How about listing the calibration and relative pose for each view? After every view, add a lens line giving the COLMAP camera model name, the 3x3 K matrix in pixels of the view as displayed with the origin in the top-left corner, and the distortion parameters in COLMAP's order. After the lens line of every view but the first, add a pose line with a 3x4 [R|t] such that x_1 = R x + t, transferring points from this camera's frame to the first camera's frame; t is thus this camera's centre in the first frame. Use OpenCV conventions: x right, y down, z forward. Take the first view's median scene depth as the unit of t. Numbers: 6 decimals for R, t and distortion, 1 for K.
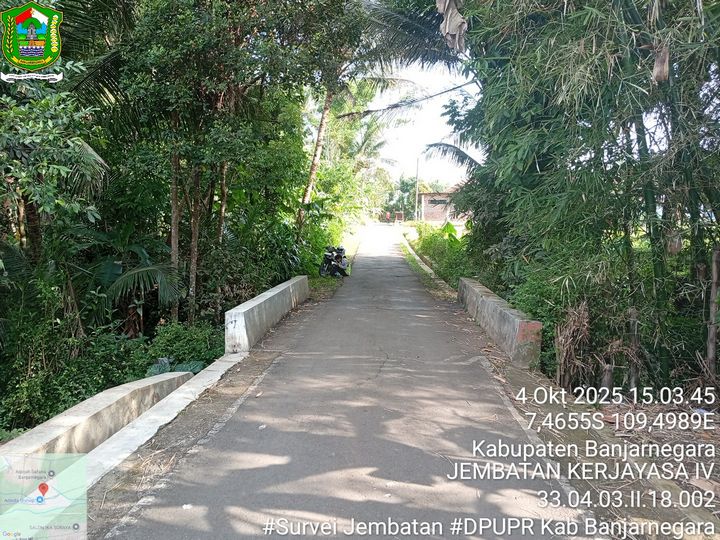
lens RADIAL K [[553.0, 0, 362.4], [0, 553.0, 266.0], [0, 0, 1]] dist [0.089344, -0.192427]
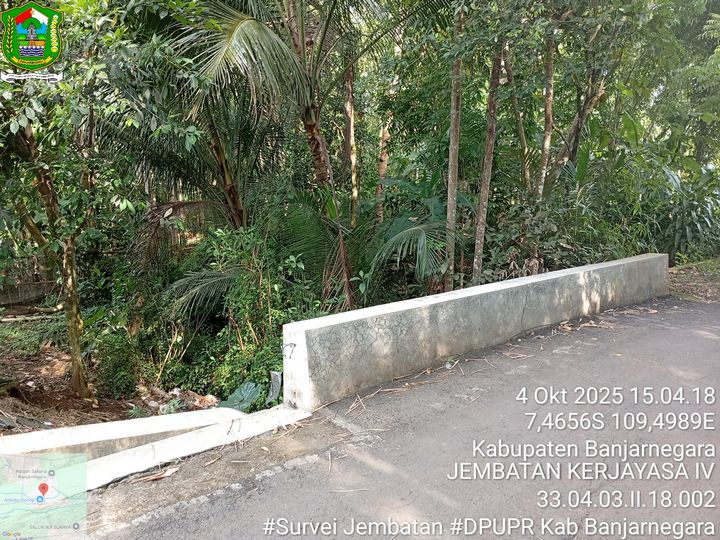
lens RADIAL K [[553.0, 0, 364.8], [0, 553.0, 272.4], [0, 0, 1]] dist [0.089344, -0.192427]
pose [[0.696223, 0.108485, -0.709580, 0.053925], [-0.044332, 0.993125, 0.108338, -0.007404], [0.716455, -0.043970, 0.696246, 0.238545]]
